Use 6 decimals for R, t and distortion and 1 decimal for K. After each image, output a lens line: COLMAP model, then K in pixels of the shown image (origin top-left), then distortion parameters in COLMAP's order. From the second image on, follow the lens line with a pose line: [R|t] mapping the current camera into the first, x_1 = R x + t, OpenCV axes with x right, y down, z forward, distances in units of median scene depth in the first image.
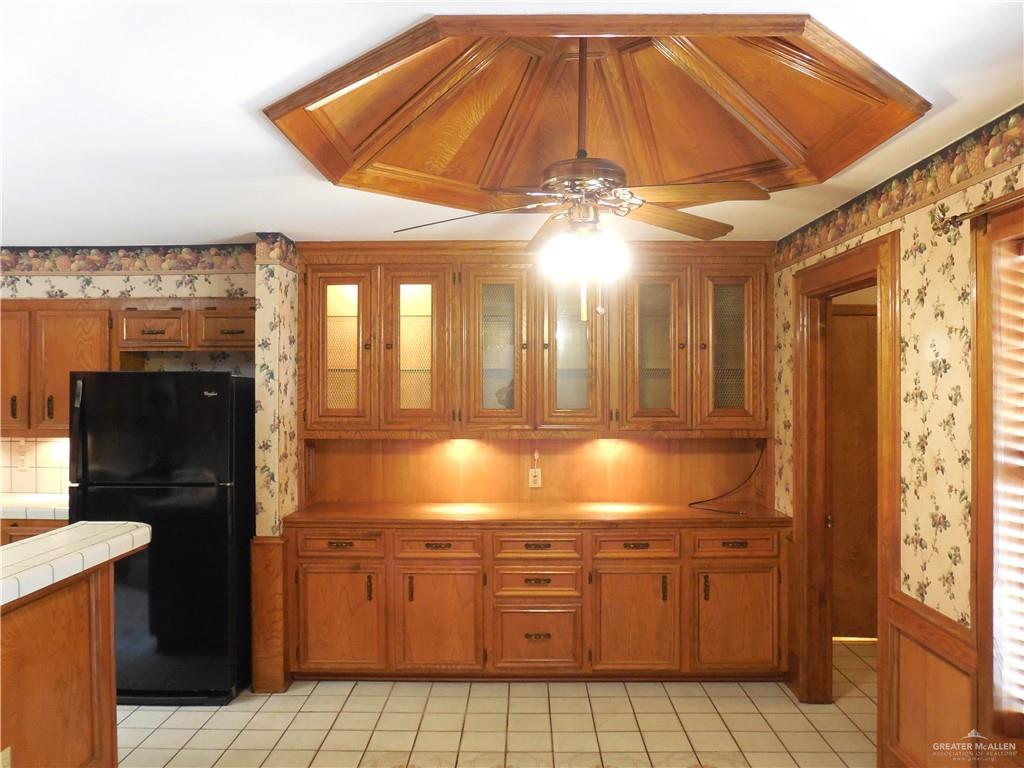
lens RADIAL K [[792.3, 0, 503.9], [0, 792.3, 378.0], [0, 0, 1]] dist [-0.061879, 0.046704]
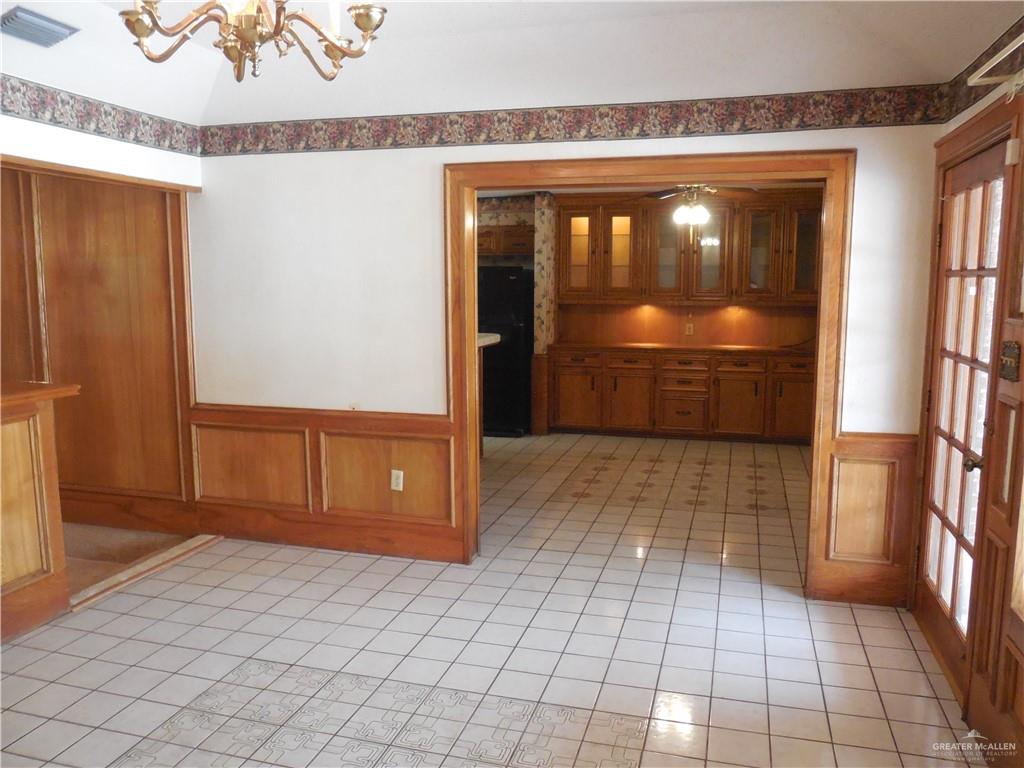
lens RADIAL K [[792.3, 0, 509.8], [0, 792.3, 380.7], [0, 0, 1]] dist [-0.061879, 0.046704]
pose [[0.965023, 0.035810, -0.259709, 0.118578], [-0.001528, 0.991379, 0.131020, 0.014063], [0.262162, -0.126040, 0.956758, -0.793130]]
